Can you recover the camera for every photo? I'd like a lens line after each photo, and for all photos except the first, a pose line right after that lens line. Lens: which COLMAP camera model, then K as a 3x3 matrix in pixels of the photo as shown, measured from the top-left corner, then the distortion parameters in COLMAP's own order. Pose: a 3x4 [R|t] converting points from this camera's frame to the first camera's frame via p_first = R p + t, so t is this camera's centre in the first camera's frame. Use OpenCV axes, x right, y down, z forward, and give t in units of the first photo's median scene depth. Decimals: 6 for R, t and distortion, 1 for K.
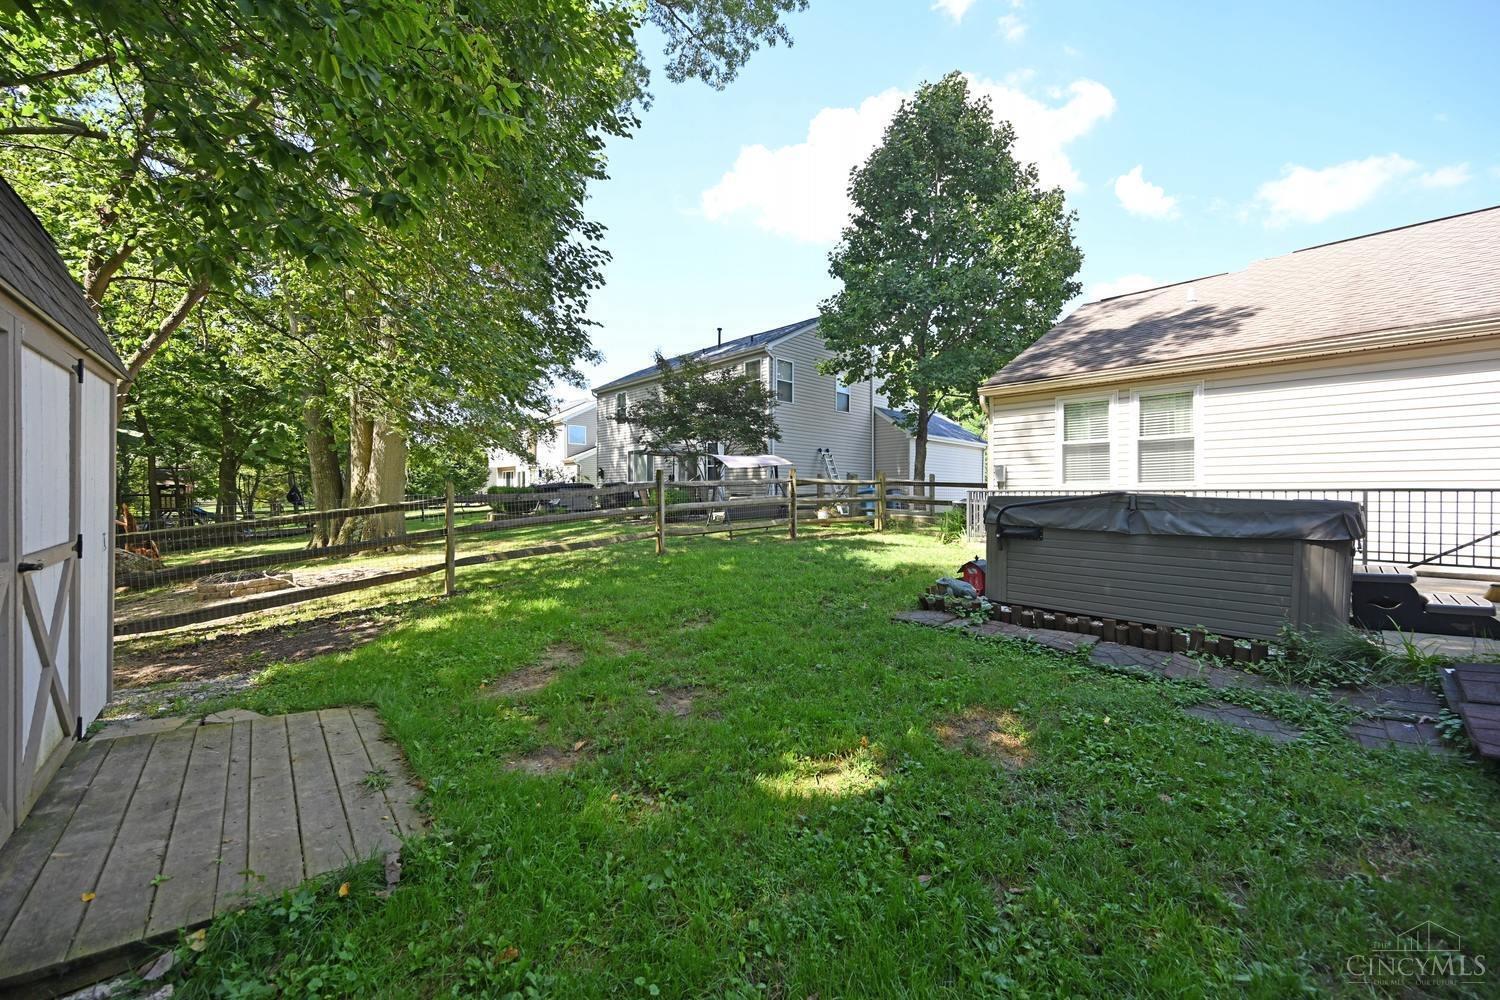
lens RADIAL K [[592.5, 0, 748.0], [0, 592.5, 496.0], [0, 0, 1]] dist [-0.003237, -0.000105]
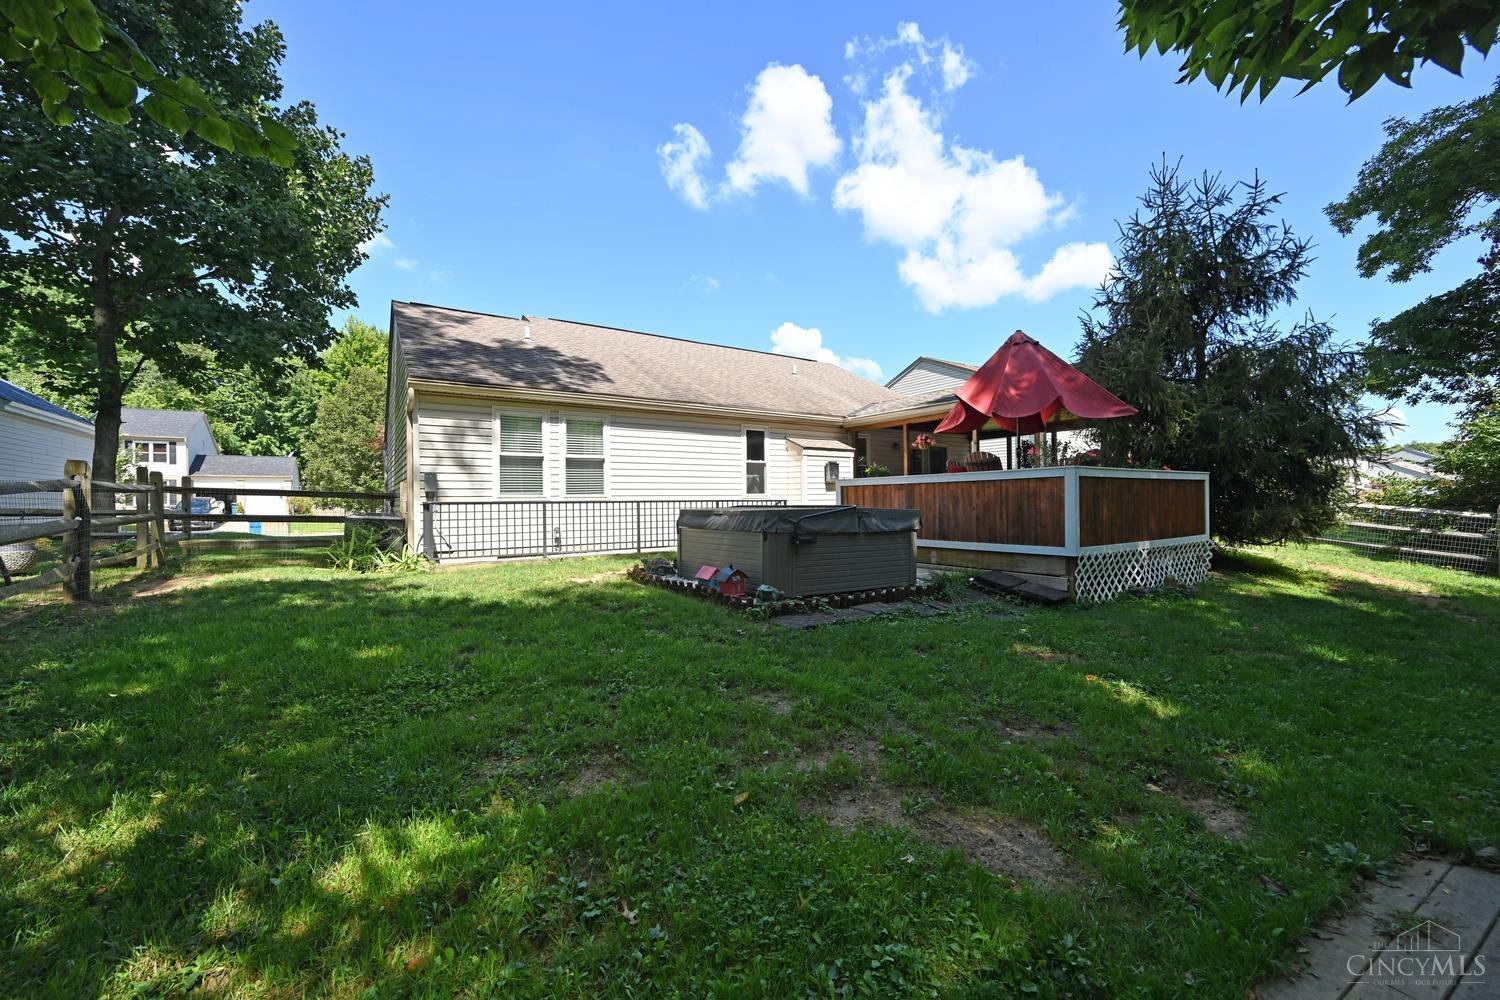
lens RADIAL K [[592.5, 0, 750.4], [0, 592.5, 499.1], [0, 0, 1]] dist [-0.003237, -0.000105]
pose [[0.162866, 0.001841, 0.986646, -0.412952], [0.005522, 0.999981, -0.002777, -0.009463], [-0.986633, 0.005900, 0.162853, 0.470778]]
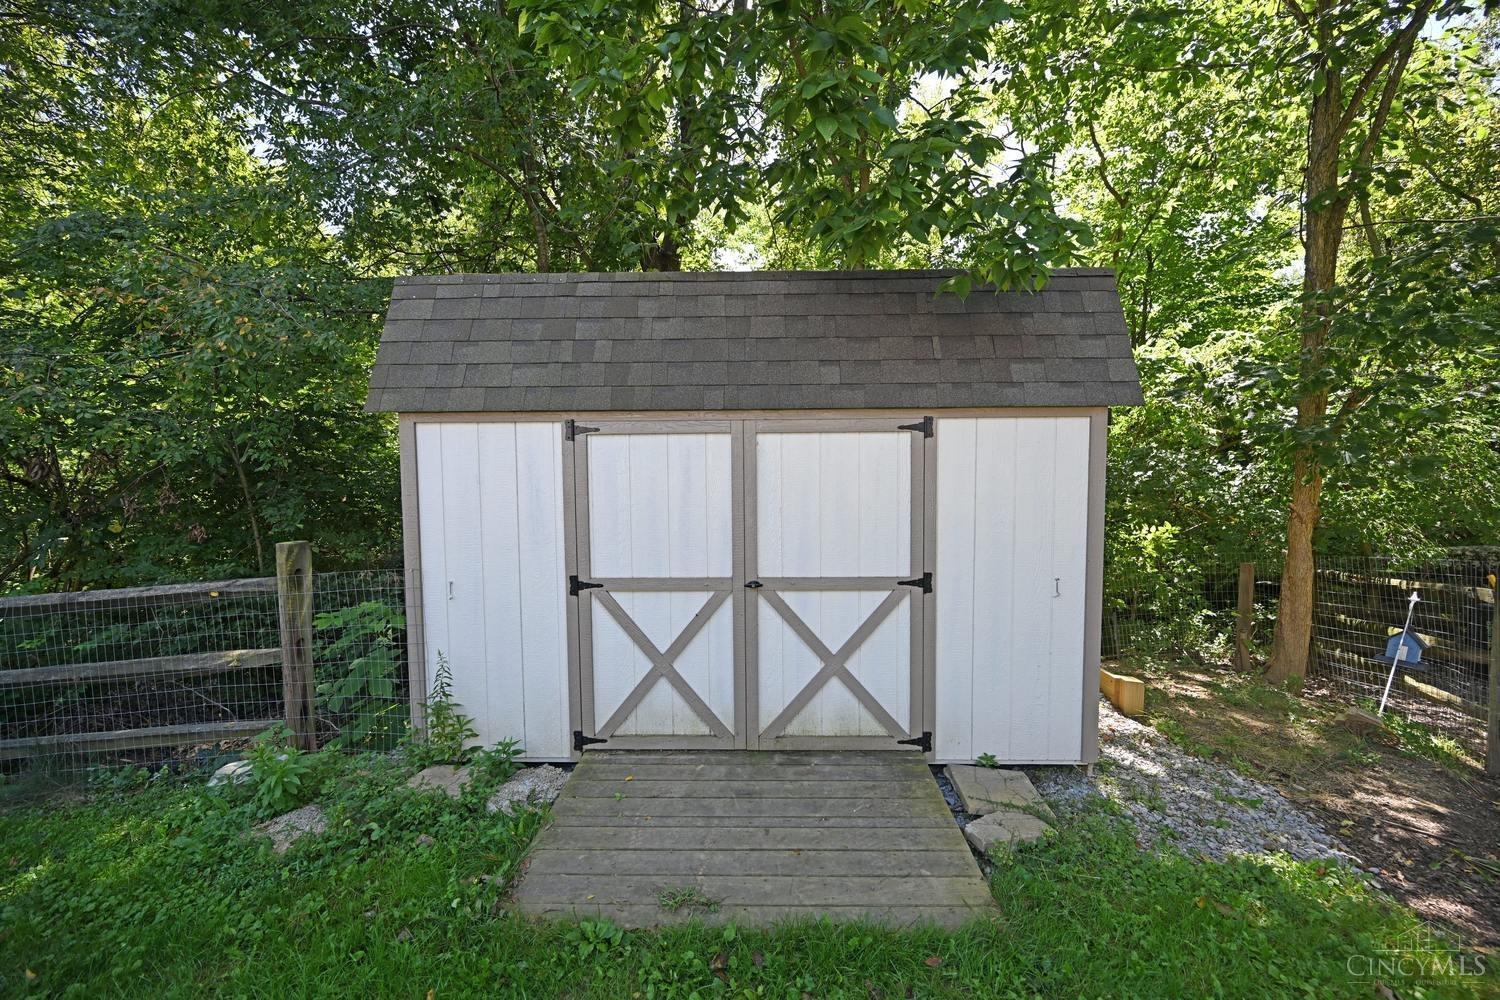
lens RADIAL K [[592.5, 0, 750.6], [0, 592.5, 497.8], [0, 0, 1]] dist [-0.003237, -0.000105]
pose [[-0.659356, 0.035561, -0.750990, -0.016989], [-0.002703, 0.998762, 0.049667, -0.043238], [0.751826, 0.034779, -0.658443, 0.461286]]
